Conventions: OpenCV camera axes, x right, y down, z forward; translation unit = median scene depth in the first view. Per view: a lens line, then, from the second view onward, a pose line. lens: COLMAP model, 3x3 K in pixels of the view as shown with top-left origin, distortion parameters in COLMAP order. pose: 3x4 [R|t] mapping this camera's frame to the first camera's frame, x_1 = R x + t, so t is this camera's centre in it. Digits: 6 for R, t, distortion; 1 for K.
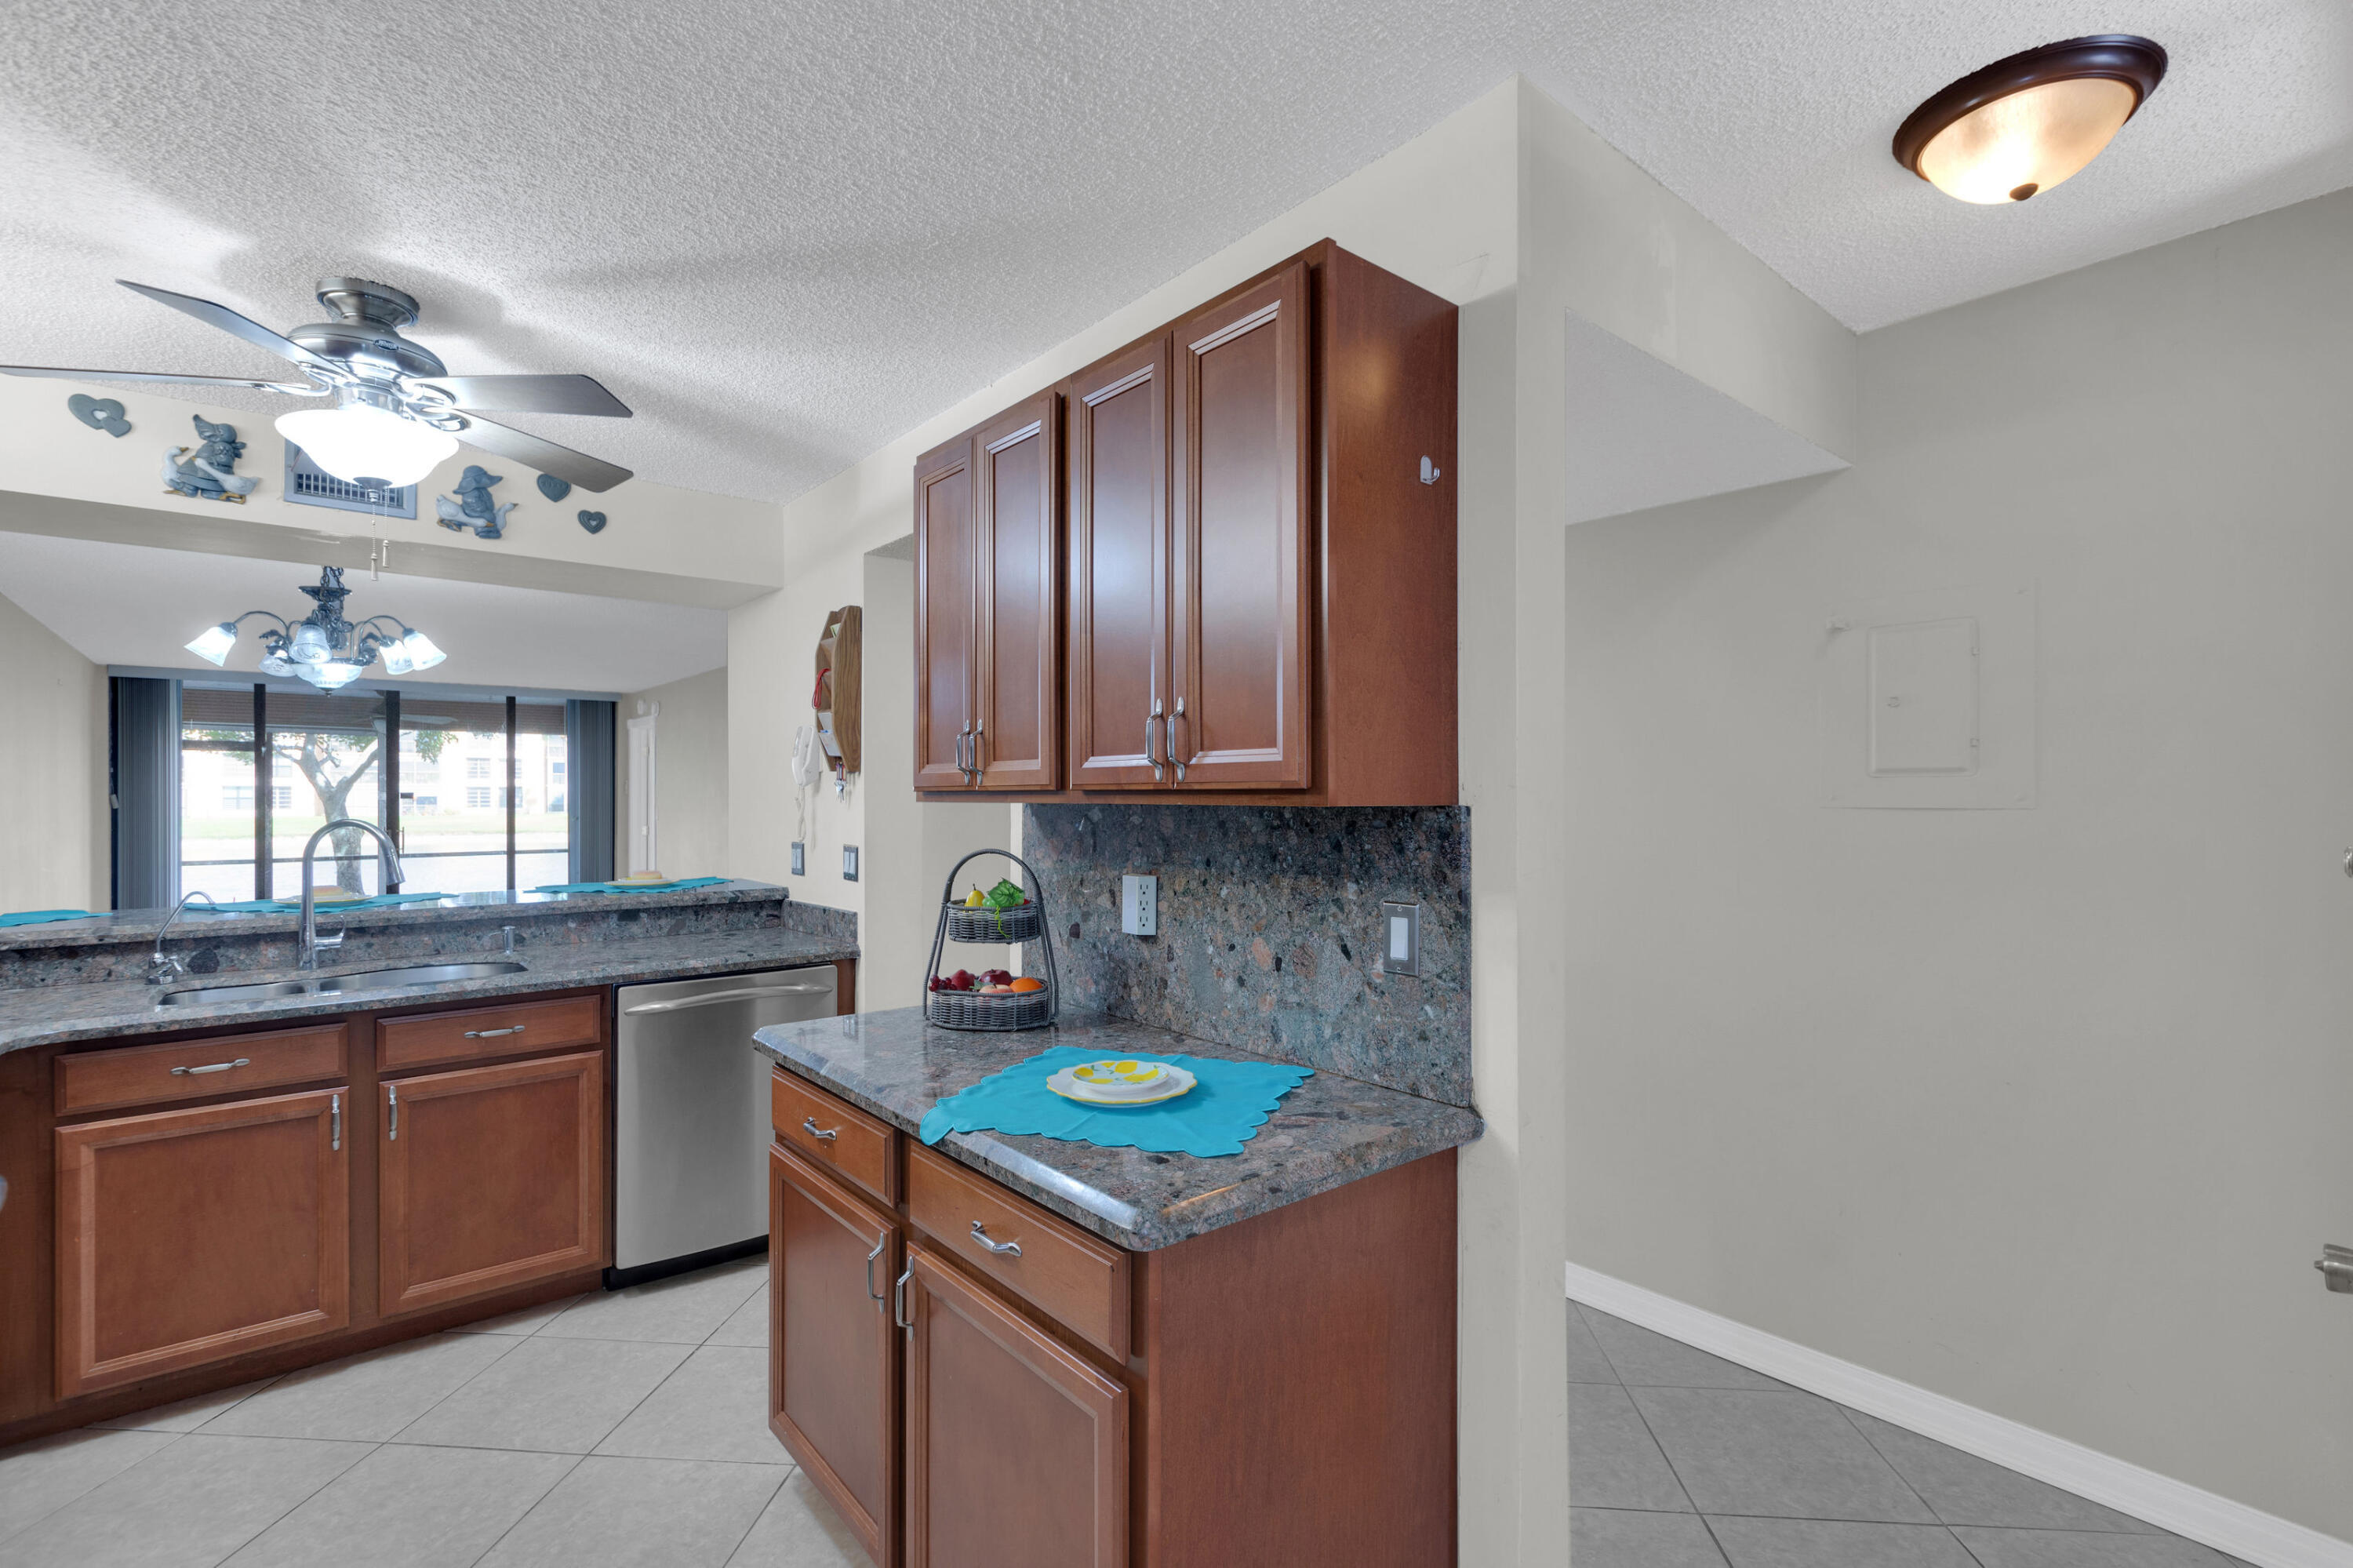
lens RADIAL K [[1066.3, 0, 1186.9], [0, 1066.3, 795.4], [0, 0, 1]] dist [0.004377, -0.001094]
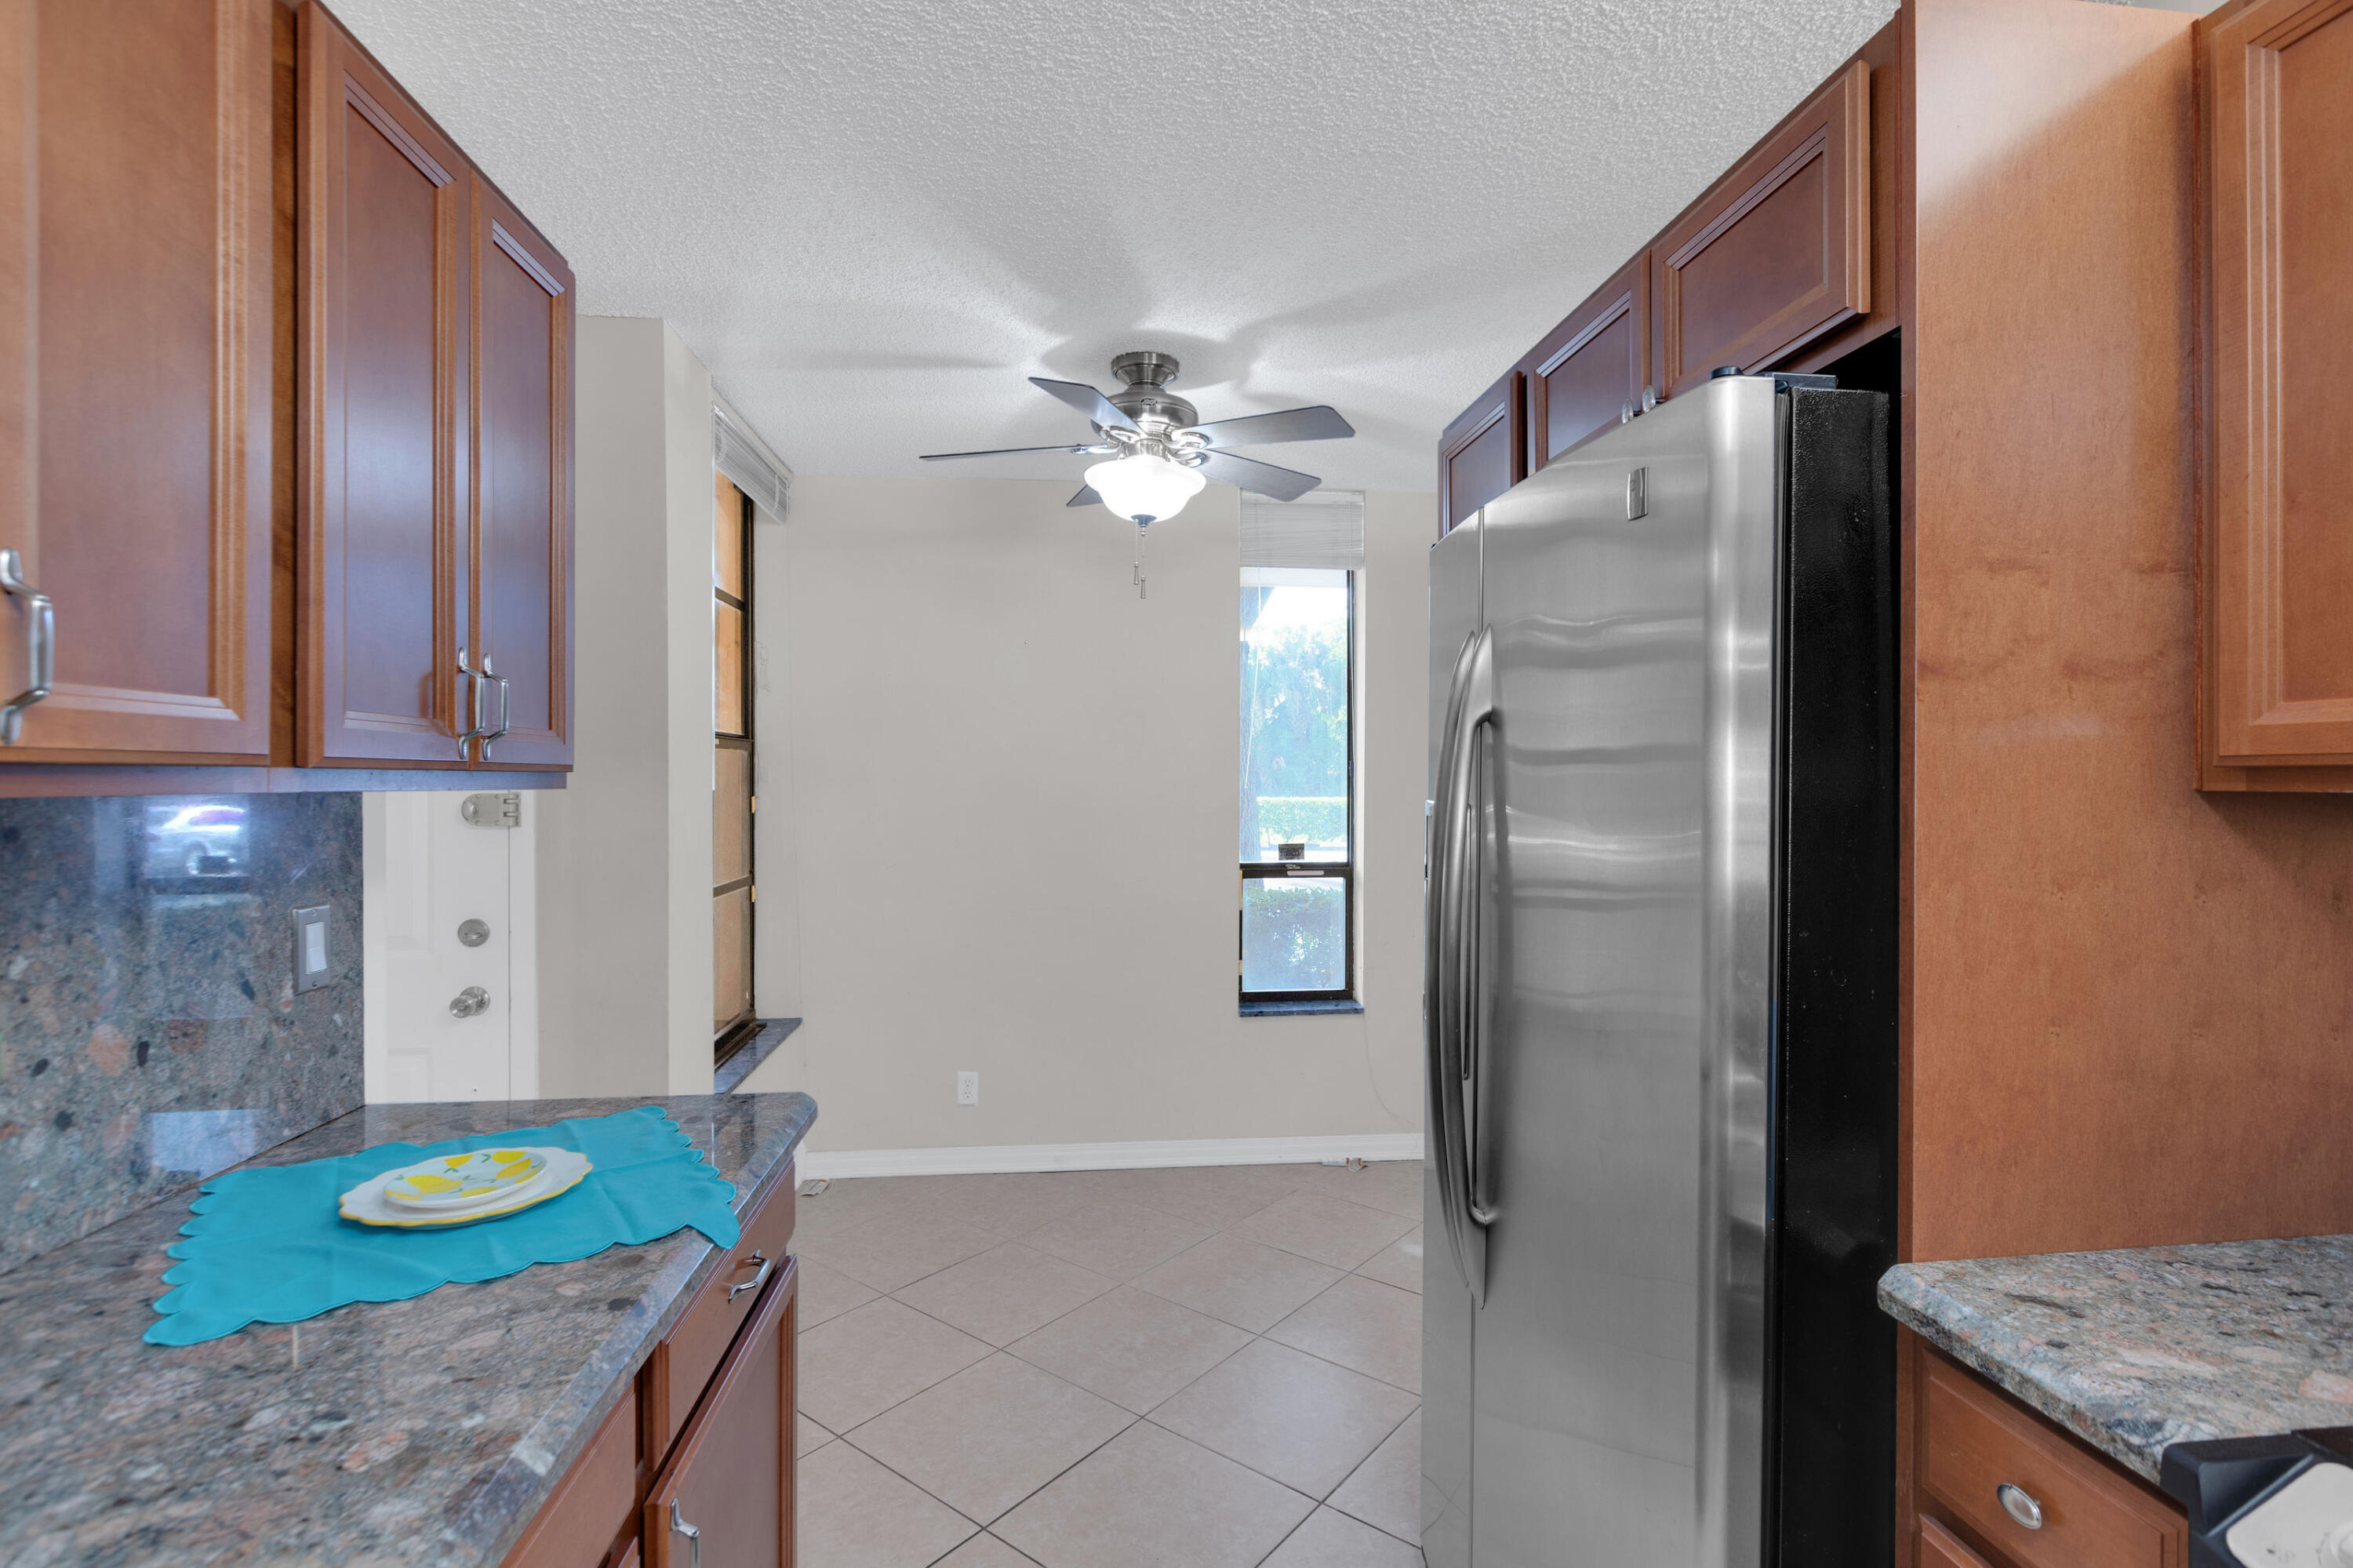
lens RADIAL K [[1101.6, 0, 1187.8], [0, 1101.6, 780.2], [0, 0, 1]] dist [-0.001492, -0.000481]
pose [[-0.831525, 0.001161, 0.555485, -0.540791], [0.001843, 0.999998, 0.000668, 0.001180], [-0.555484, 0.001579, -0.831526, 0.842089]]
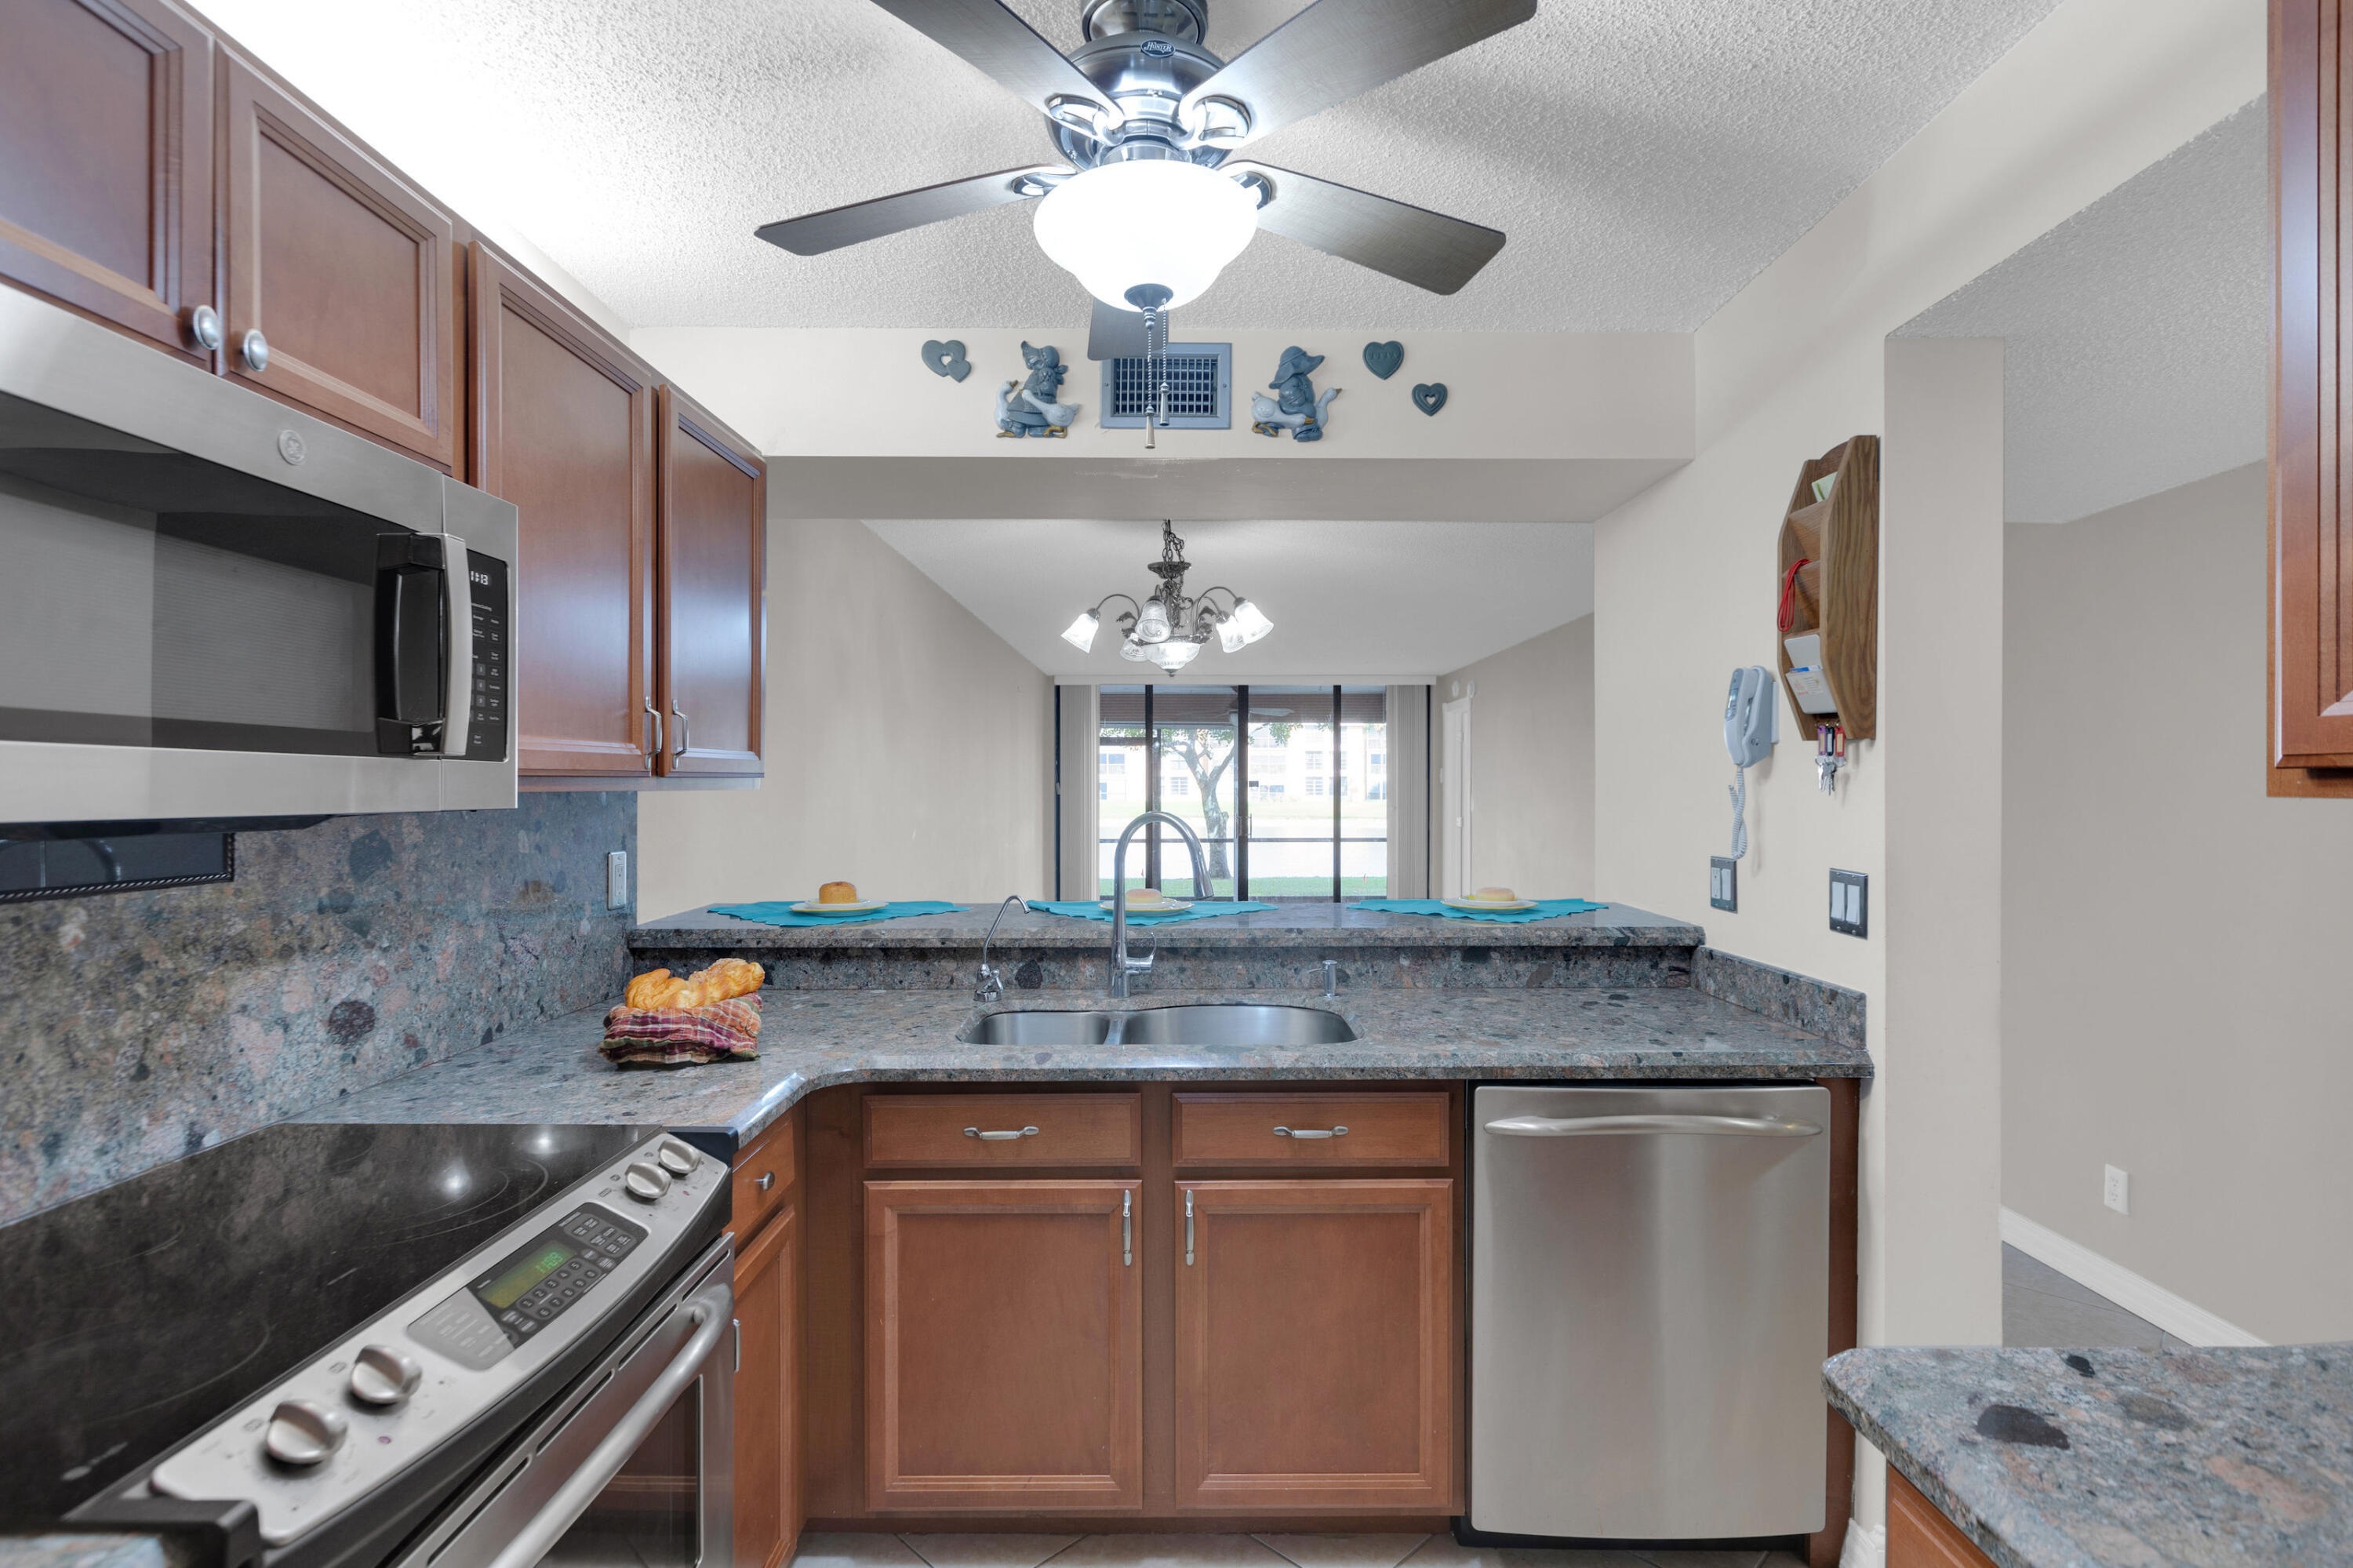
lens RADIAL K [[1118.1, 0, 1189.6], [0, 1118.1, 788.7], [0, 0, 1]] dist [-0.000247, -0.000882]
pose [[0.766945, 0.003033, -0.641705, -0.255507], [-0.000715, 0.999992, 0.003873, 0.001995], [0.641712, -0.002512, 0.766941, 0.412604]]
